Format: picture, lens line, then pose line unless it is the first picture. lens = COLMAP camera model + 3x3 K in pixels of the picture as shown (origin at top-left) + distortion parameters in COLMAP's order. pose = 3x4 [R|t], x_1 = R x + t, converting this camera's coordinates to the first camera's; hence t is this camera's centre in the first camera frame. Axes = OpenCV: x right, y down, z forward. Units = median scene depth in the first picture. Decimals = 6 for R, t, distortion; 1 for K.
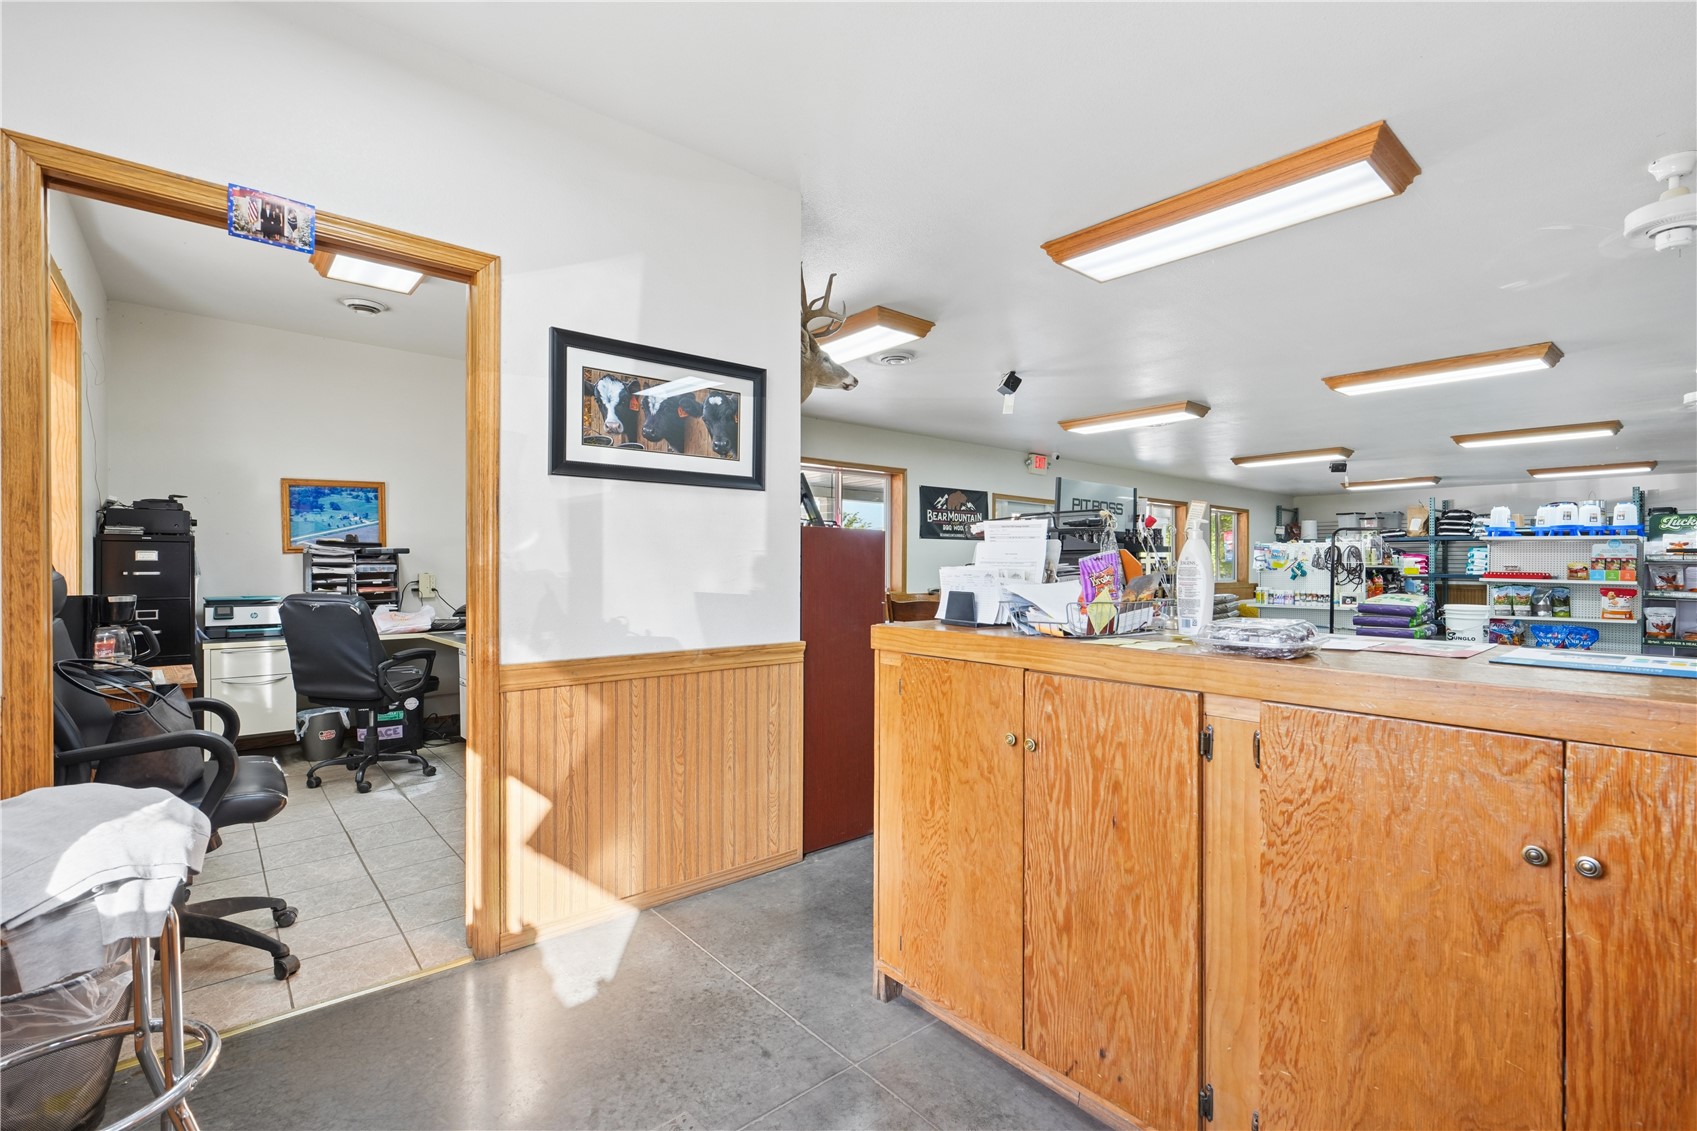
lens RADIAL K [[763.2, 0, 849.5], [0, 763.2, 569.9], [0, 0, 1]] dist [0.001055, 0.000626]
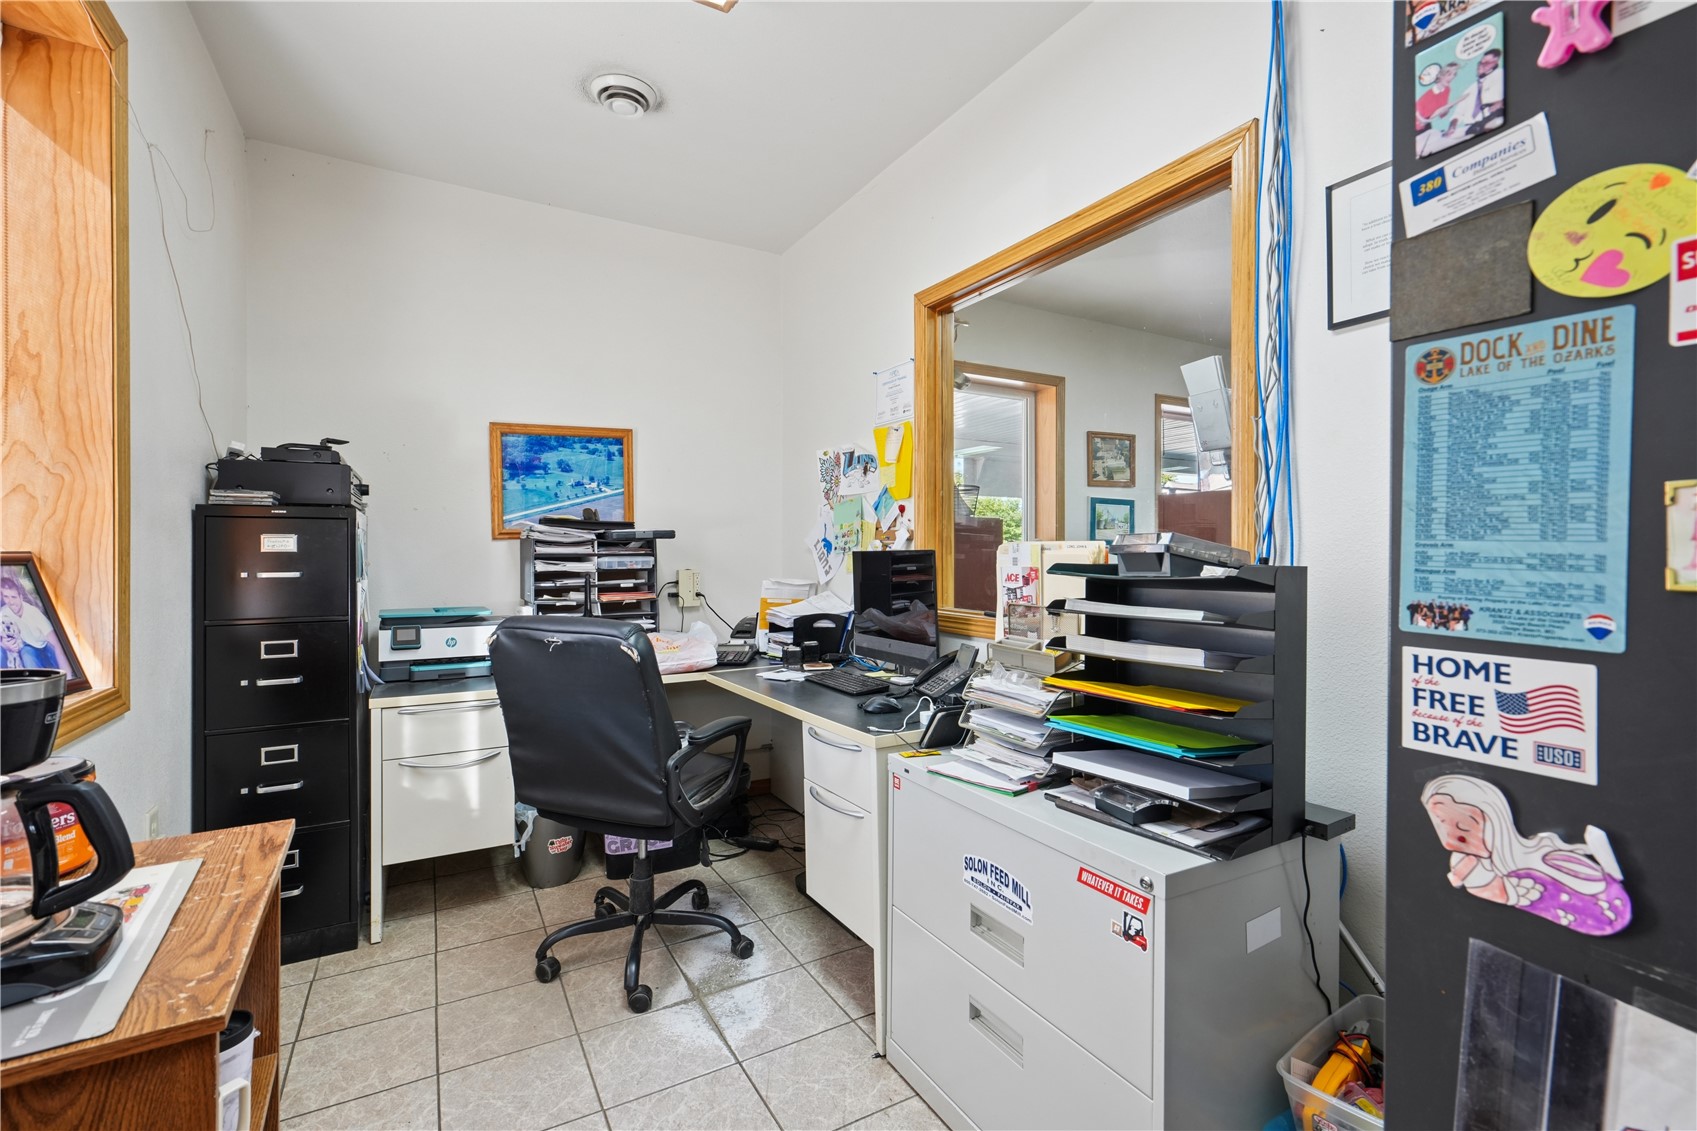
lens RADIAL K [[763.2, 0, 849.3], [0, 763.2, 559.1], [0, 0, 1]] dist [0.001055, 0.000626]
pose [[0.981141, -0.001551, -0.193286, -0.358013], [0.001886, 0.999997, 0.001549, -0.006217], [0.193283, -0.001885, 0.981141, 0.473829]]
